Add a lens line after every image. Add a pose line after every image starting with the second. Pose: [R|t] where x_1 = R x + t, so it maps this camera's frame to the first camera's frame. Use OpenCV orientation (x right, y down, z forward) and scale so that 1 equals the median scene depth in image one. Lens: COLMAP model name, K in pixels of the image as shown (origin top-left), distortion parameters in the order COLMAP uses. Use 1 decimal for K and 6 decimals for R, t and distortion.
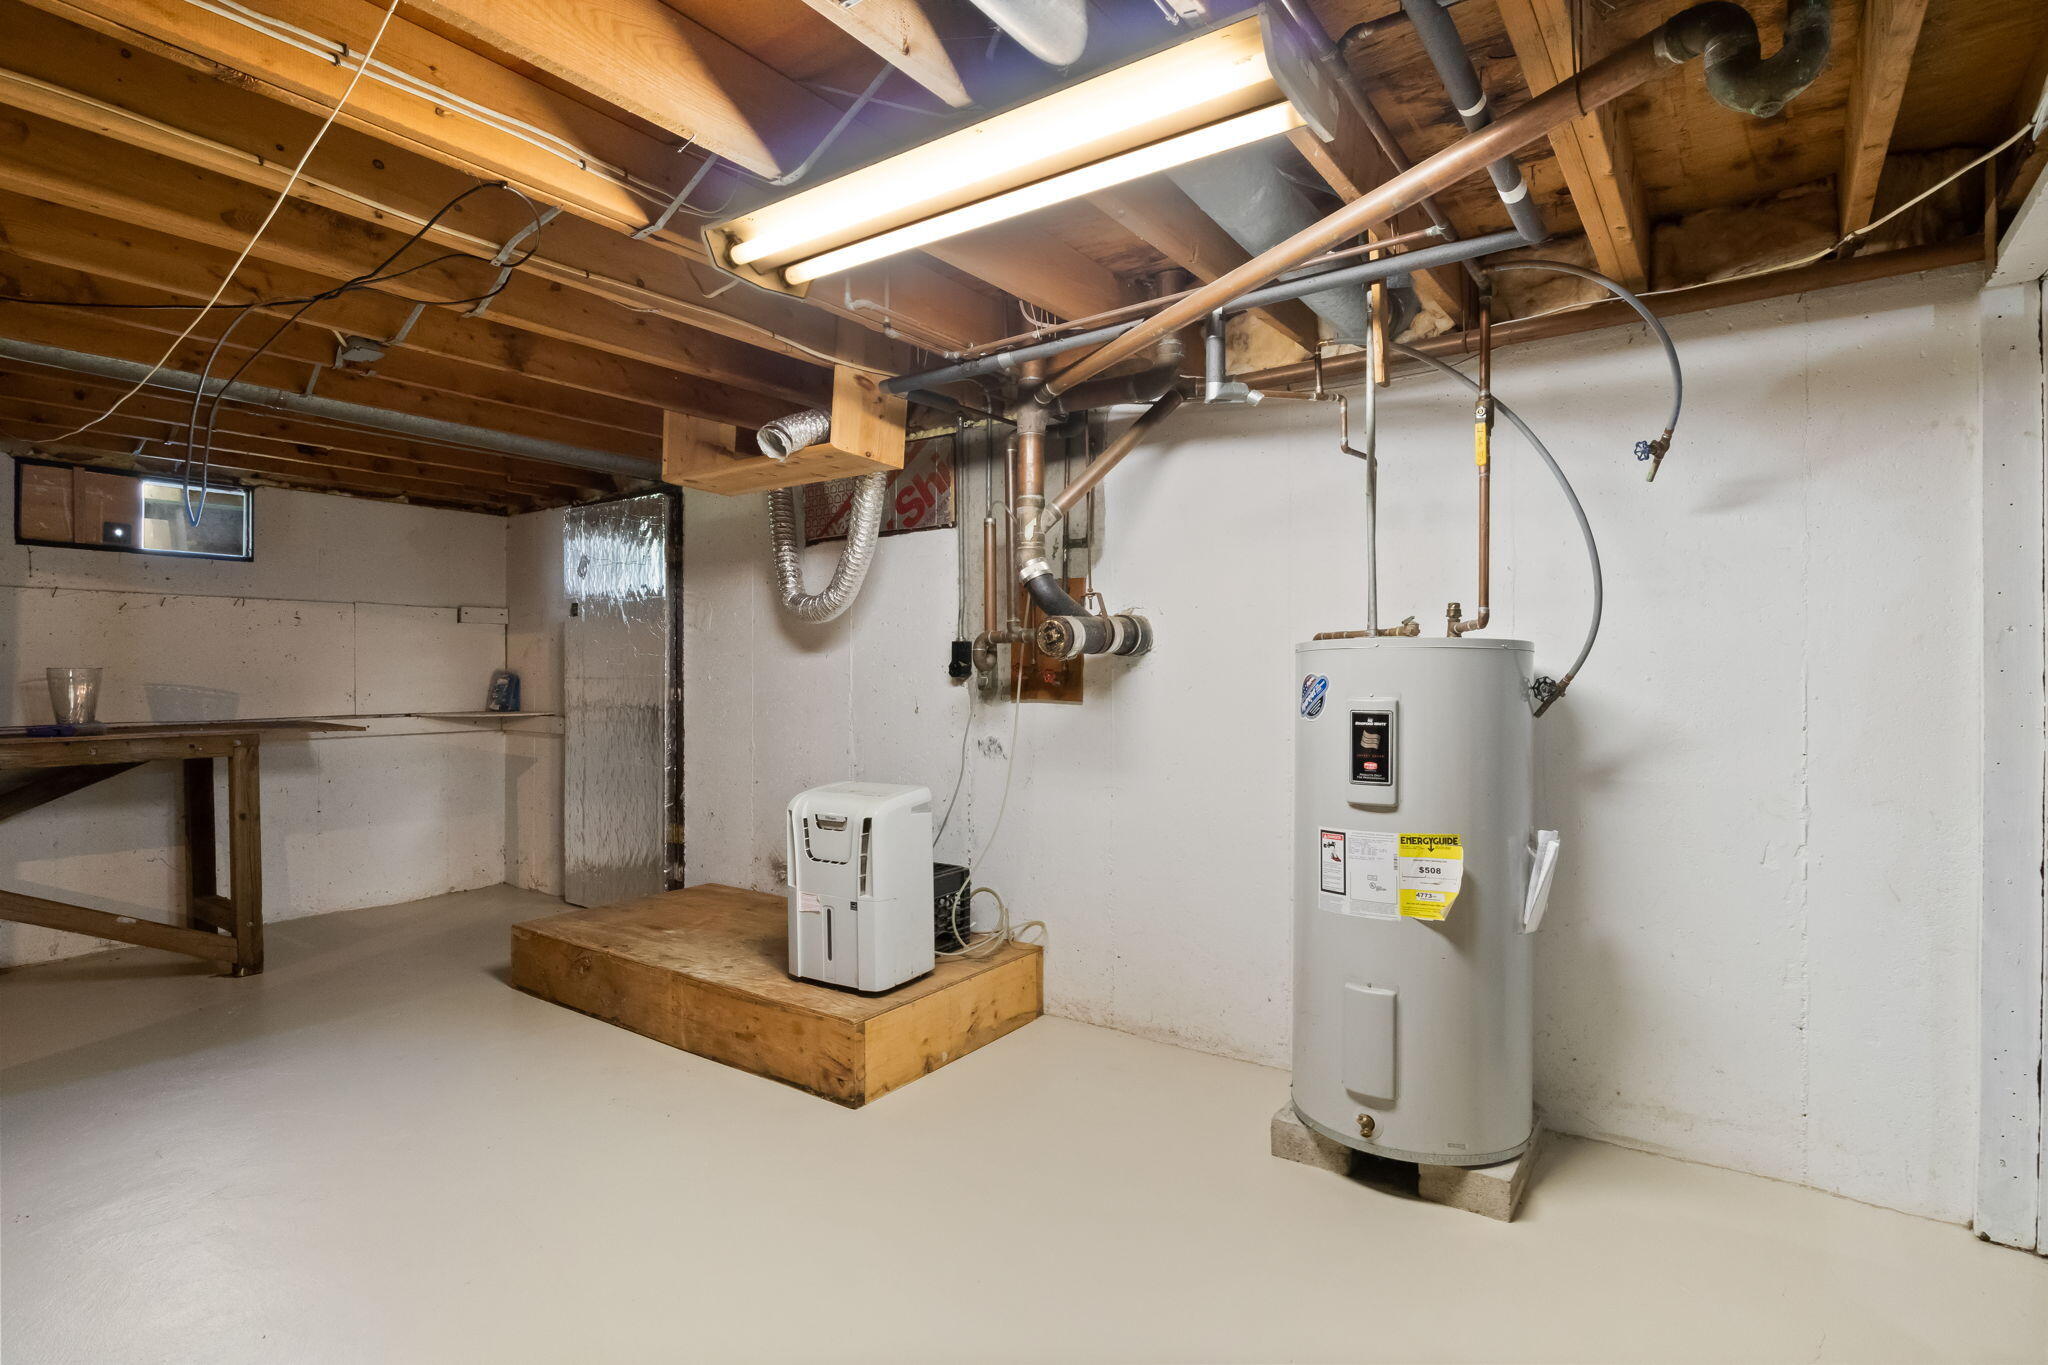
lens RADIAL K [[1017.8, 0, 1026.8], [0, 1017.8, 680.8], [0, 0, 1]] dist [-0.011860, -0.000498]
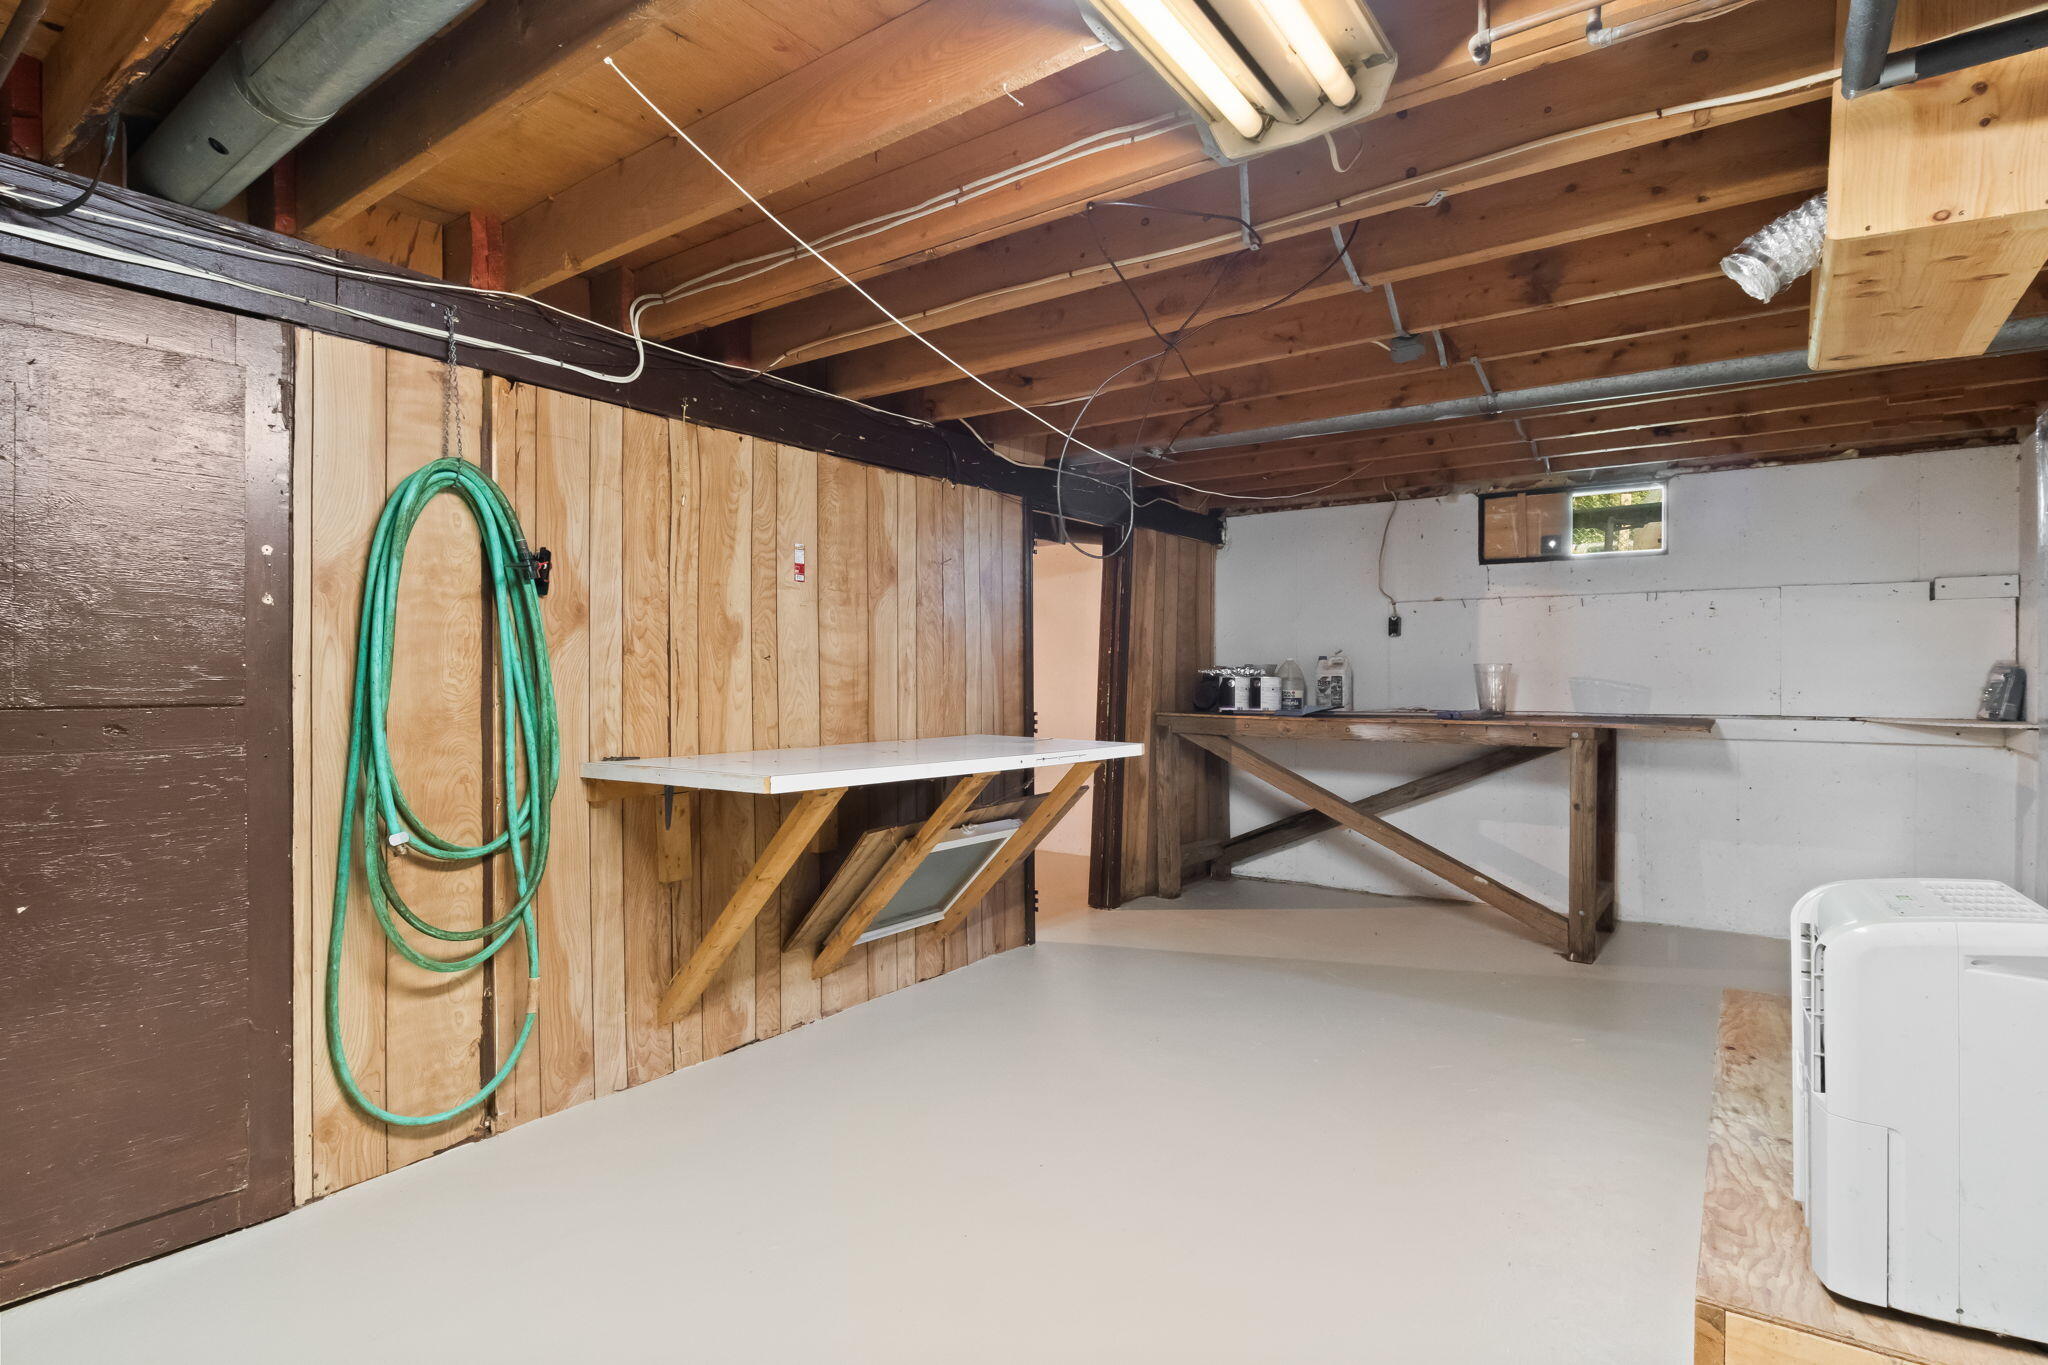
lens RADIAL K [[1017.8, 0, 1025.3], [0, 1017.8, 680.2], [0, 0, 1]] dist [-0.011860, -0.000498]
pose [[-0.011888, 0.008762, -0.999891, 0.251498], [-0.006436, 0.999940, 0.008839, -0.000059], [0.999909, 0.006541, -0.011831, 0.427377]]
